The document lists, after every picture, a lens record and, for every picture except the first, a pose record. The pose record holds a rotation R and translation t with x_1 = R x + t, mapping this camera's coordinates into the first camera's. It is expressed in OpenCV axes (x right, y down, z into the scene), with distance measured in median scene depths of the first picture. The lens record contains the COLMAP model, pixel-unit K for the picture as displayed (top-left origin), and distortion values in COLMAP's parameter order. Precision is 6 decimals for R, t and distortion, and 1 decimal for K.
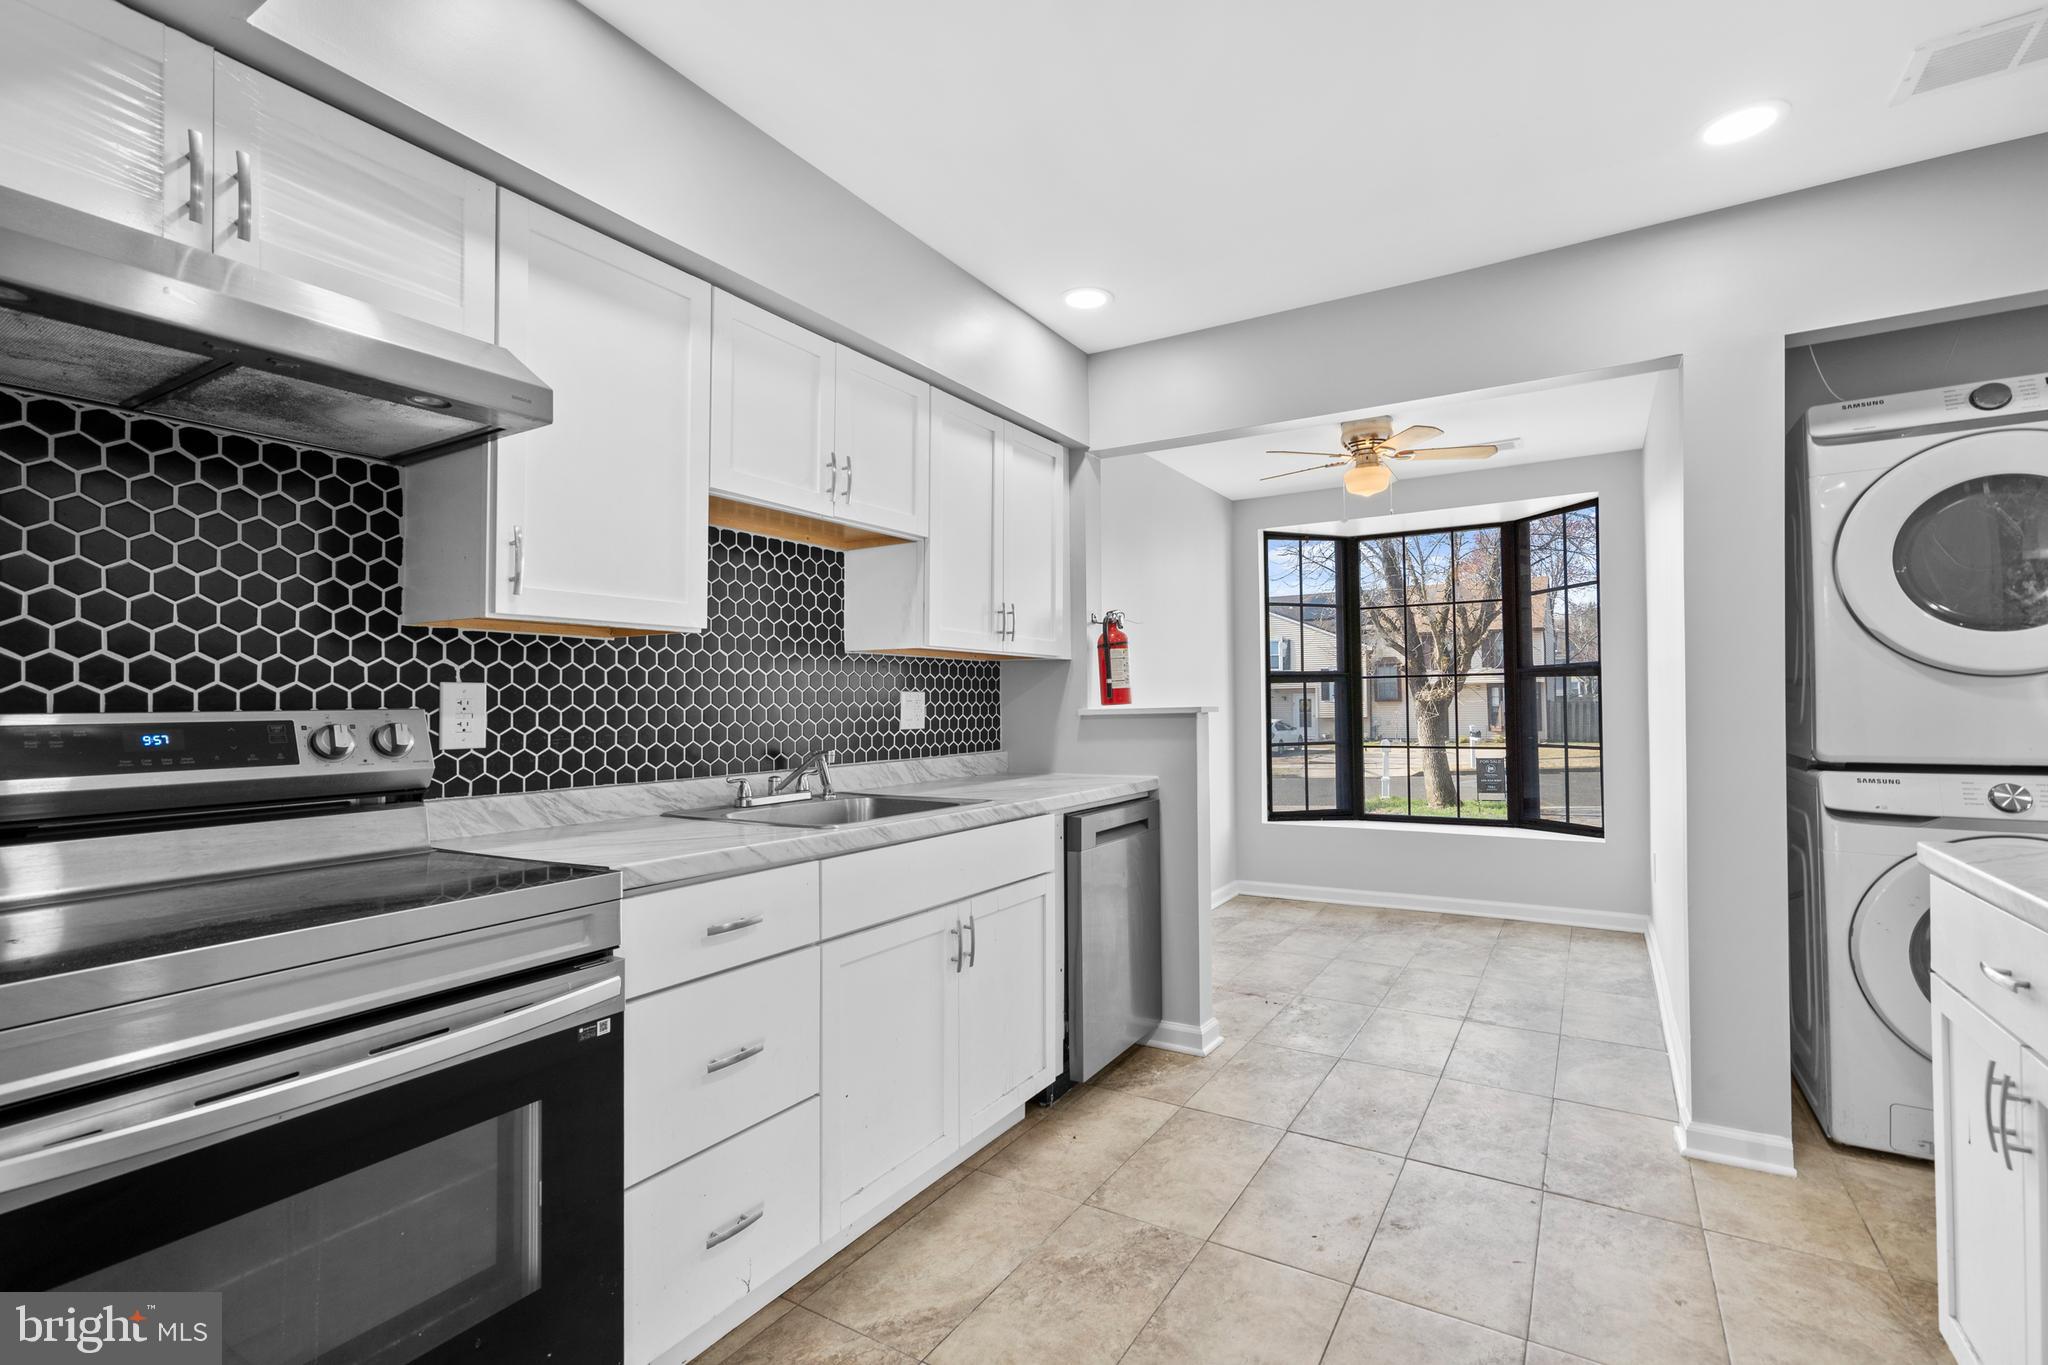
lens RADIAL K [[942.8, 0, 1024.7], [0, 942.8, 732.0], [0, 0, 1]] dist [-0.022632, 0.008815]
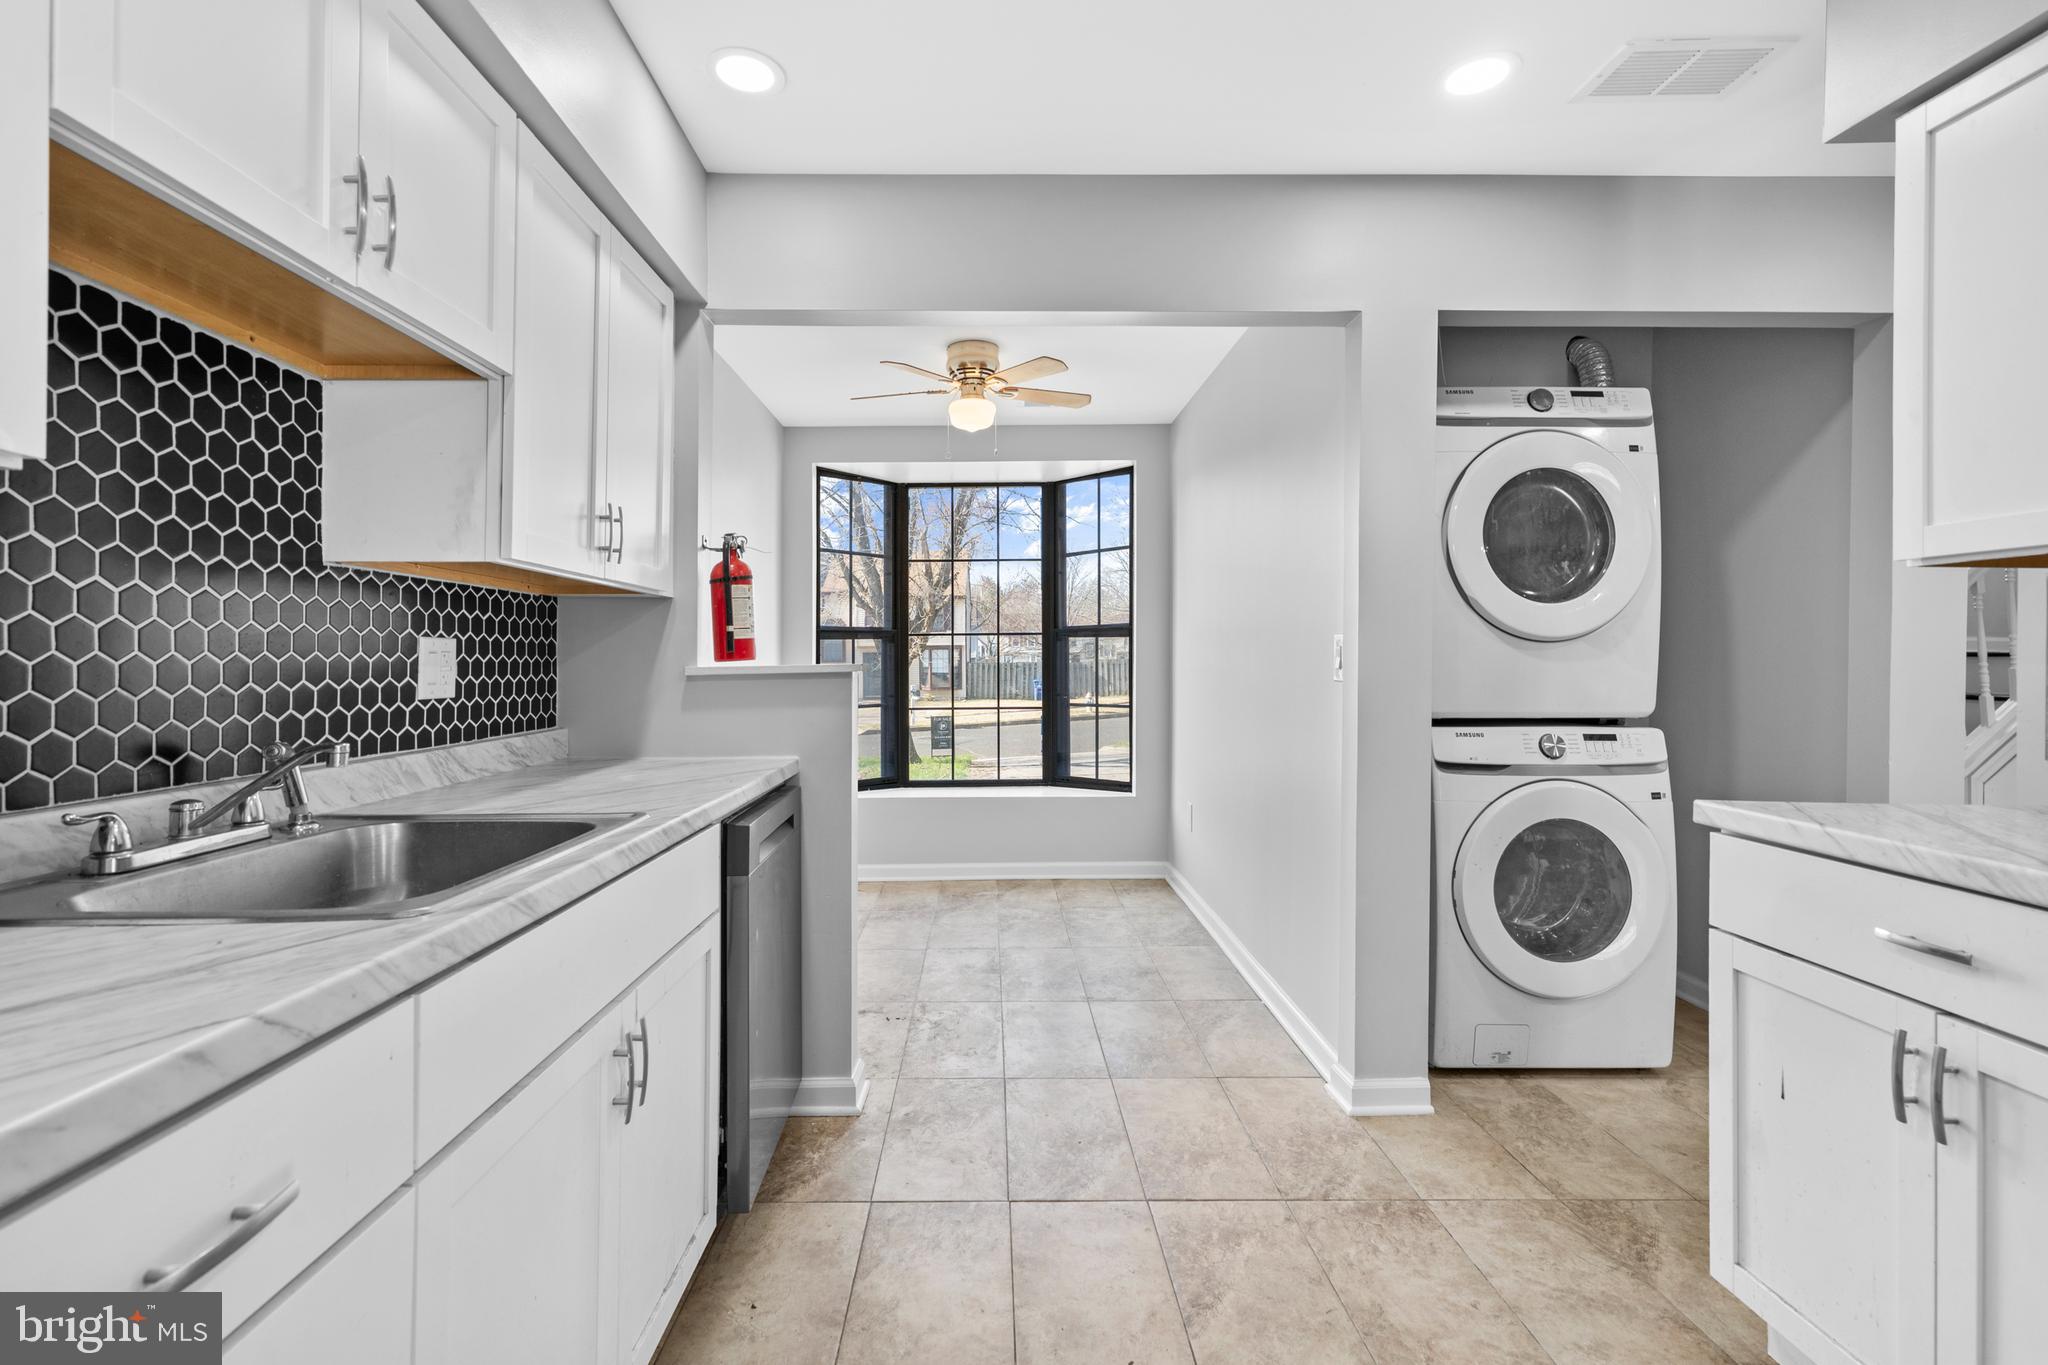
lens RADIAL K [[982.0, 0, 1024.0], [0, 982.0, 682.5], [0, 0, 1]] dist [-0.023158, 0.033672]
pose [[0.851375, -0.004327, 0.524540, -0.129268], [0.009645, 0.999926, -0.007406, -0.005242], [-0.524469, 0.011365, 0.851354, 0.263647]]
